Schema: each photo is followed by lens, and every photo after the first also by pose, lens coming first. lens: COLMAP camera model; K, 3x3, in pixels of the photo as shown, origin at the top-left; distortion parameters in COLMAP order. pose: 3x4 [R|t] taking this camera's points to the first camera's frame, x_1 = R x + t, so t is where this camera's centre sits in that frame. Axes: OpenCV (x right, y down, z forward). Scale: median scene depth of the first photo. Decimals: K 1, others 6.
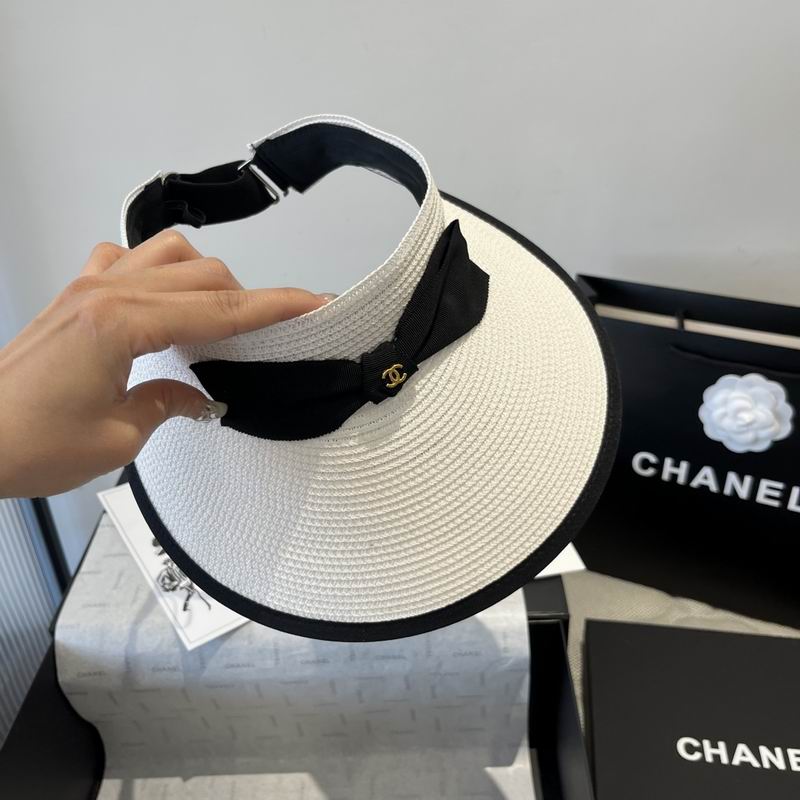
lens RADIAL K [[783.2, 0, 414.1], [0, 783.2, 412.1], [0, 0, 1]] dist [0.001439, 0.000000]
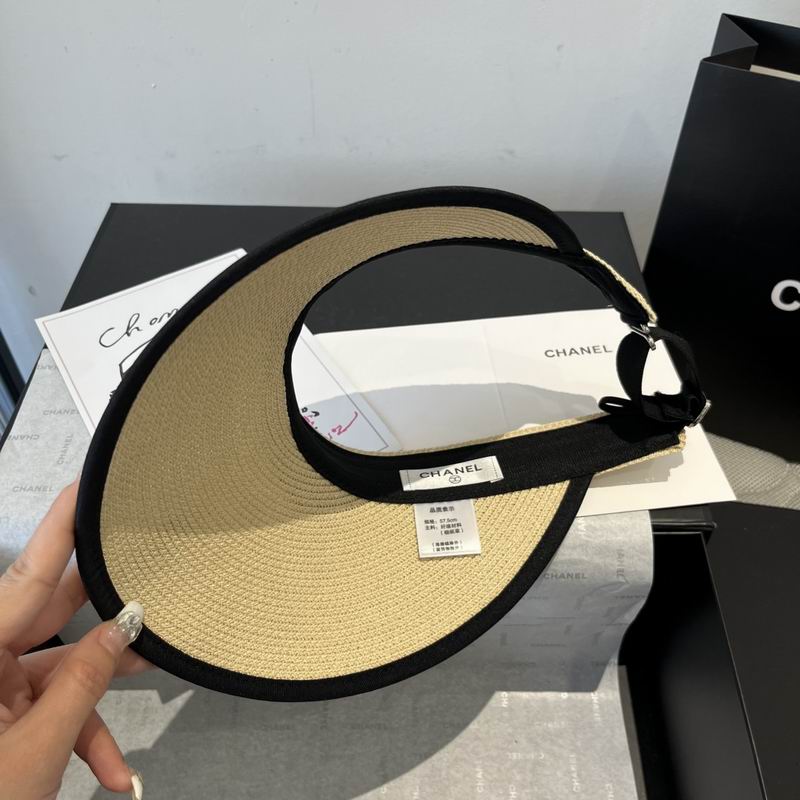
lens RADIAL K [[783.2, 0, 415.6], [0, 783.2, 385.1], [0, 0, 1]] dist [0.001439, 0.000000]
pose [[0.999511, 0.030197, 0.008124, -0.063023], [-0.031258, 0.972317, 0.231566, -0.012805], [-0.000907, -0.231707, 0.972785, 0.297734]]
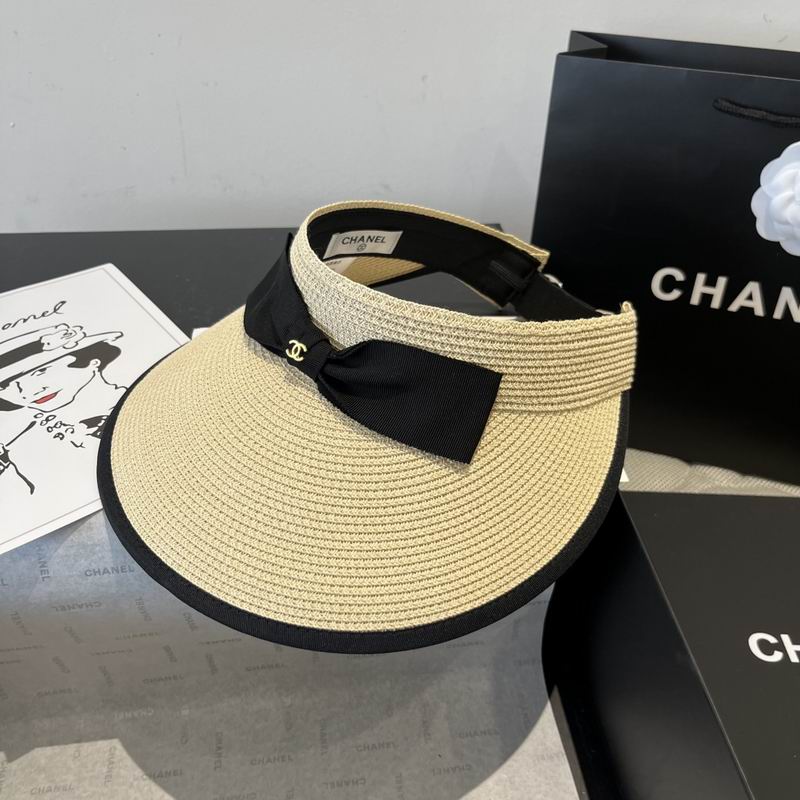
lens RADIAL K [[783.2, 0, 406.1], [0, 783.2, 413.9], [0, 0, 1]] dist [0.001439, 0.000000]
pose [[0.991109, -0.031002, 0.129394, -0.056265], [0.021421, 0.996970, 0.074785, 0.139252], [-0.131320, -0.071348, 0.988769, 0.312642]]
